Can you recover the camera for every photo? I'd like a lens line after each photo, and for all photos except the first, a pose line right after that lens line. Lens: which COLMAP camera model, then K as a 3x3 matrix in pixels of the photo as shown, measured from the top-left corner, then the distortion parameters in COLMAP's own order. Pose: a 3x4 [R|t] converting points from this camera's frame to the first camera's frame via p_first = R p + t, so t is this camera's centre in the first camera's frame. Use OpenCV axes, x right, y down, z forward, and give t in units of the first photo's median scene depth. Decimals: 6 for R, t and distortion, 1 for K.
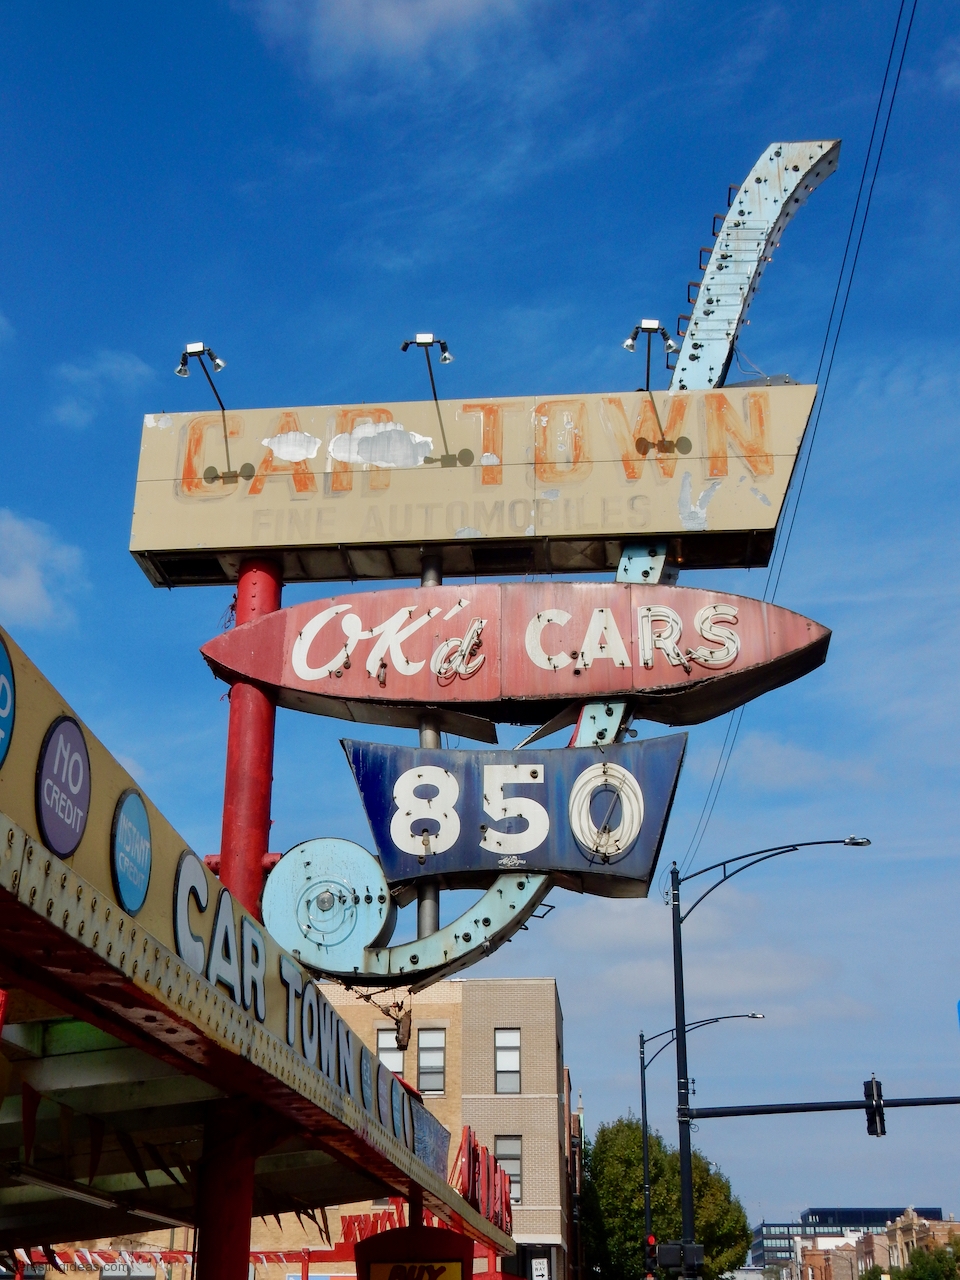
lens RADIAL K [[1594.8, 0, 491.7], [0, 1594.8, 647.1], [0, 0, 1]] dist [0.014746, 0.000000]
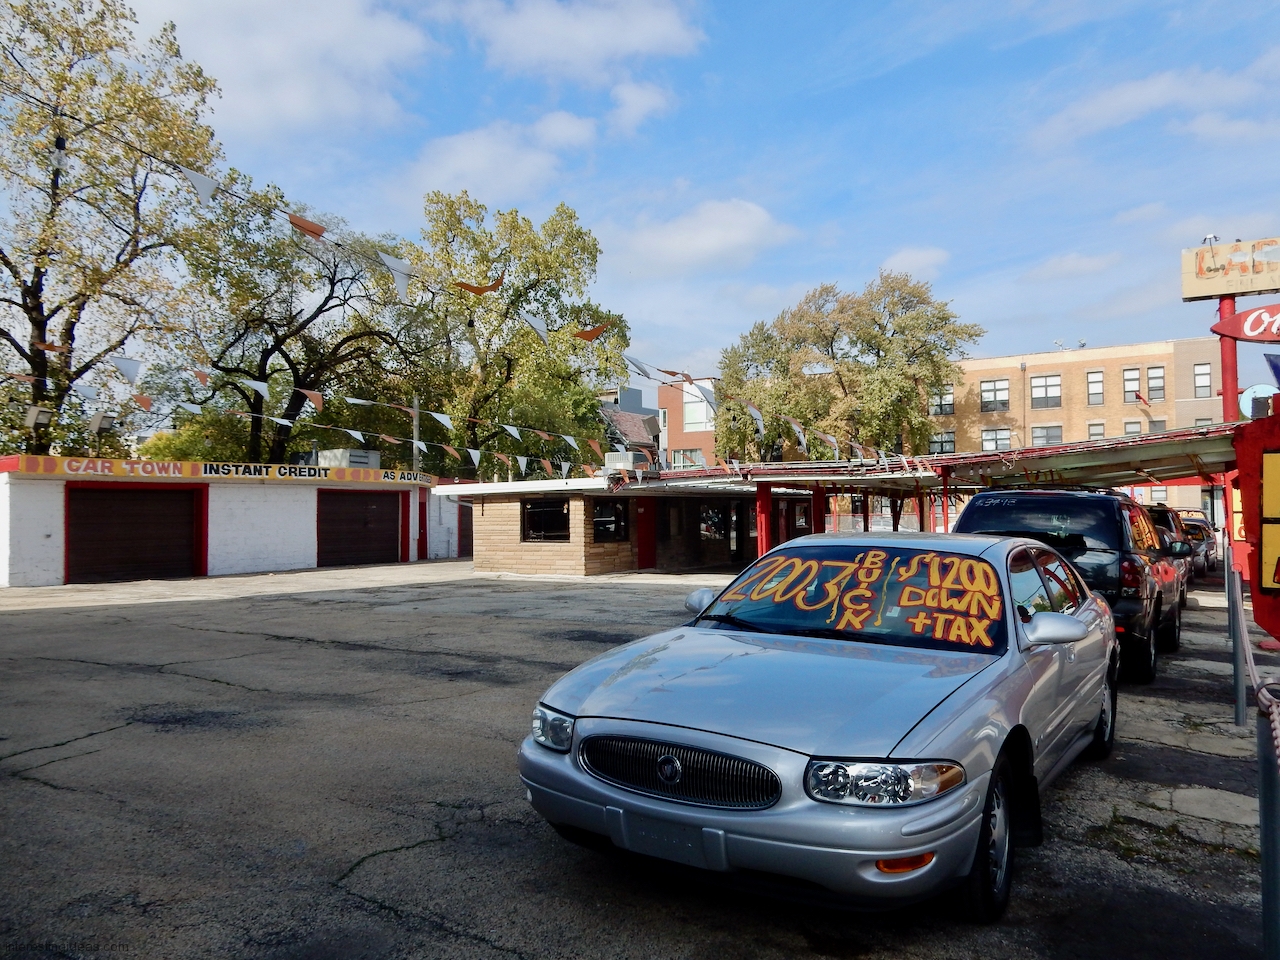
lens RADIAL K [[1055.0, 0, 588.0], [0, 1055.0, 488.3], [0, 0, 1]] dist [0.011165, 0.006998]
pose [[0.900638, -0.023648, -0.433927, -0.392364], [0.183091, 0.926220, 0.329537, -0.642039], [0.394119, -0.376242, 0.838518, -1.460143]]
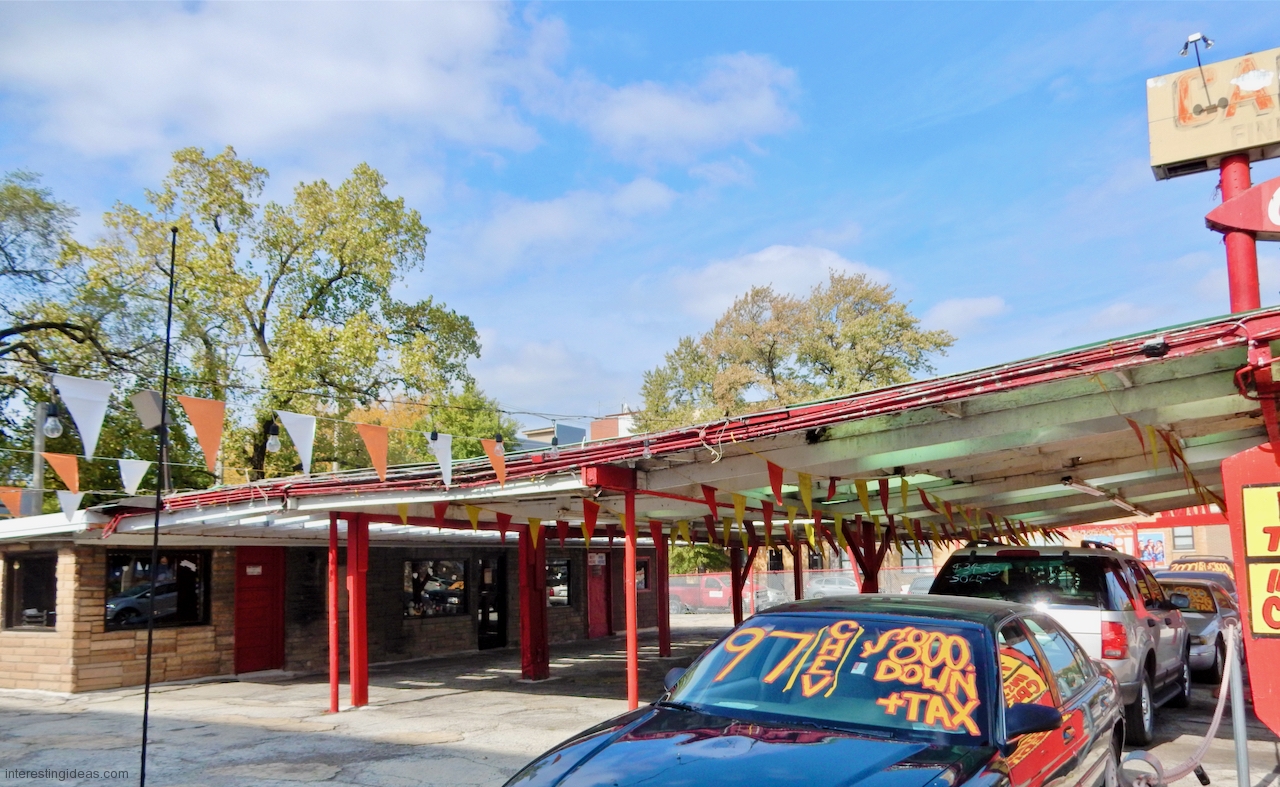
lens RADIAL K [[1042.4, 0, 627.7], [0, 1042.4, 482.4], [0, 0, 1]] dist [0.029394, -0.009345]
pose [[0.895024, -0.061697, -0.441730, -0.254698], [0.197921, 0.942474, 0.269387, -0.160321], [0.399699, -0.328535, 0.855748, -0.352076]]
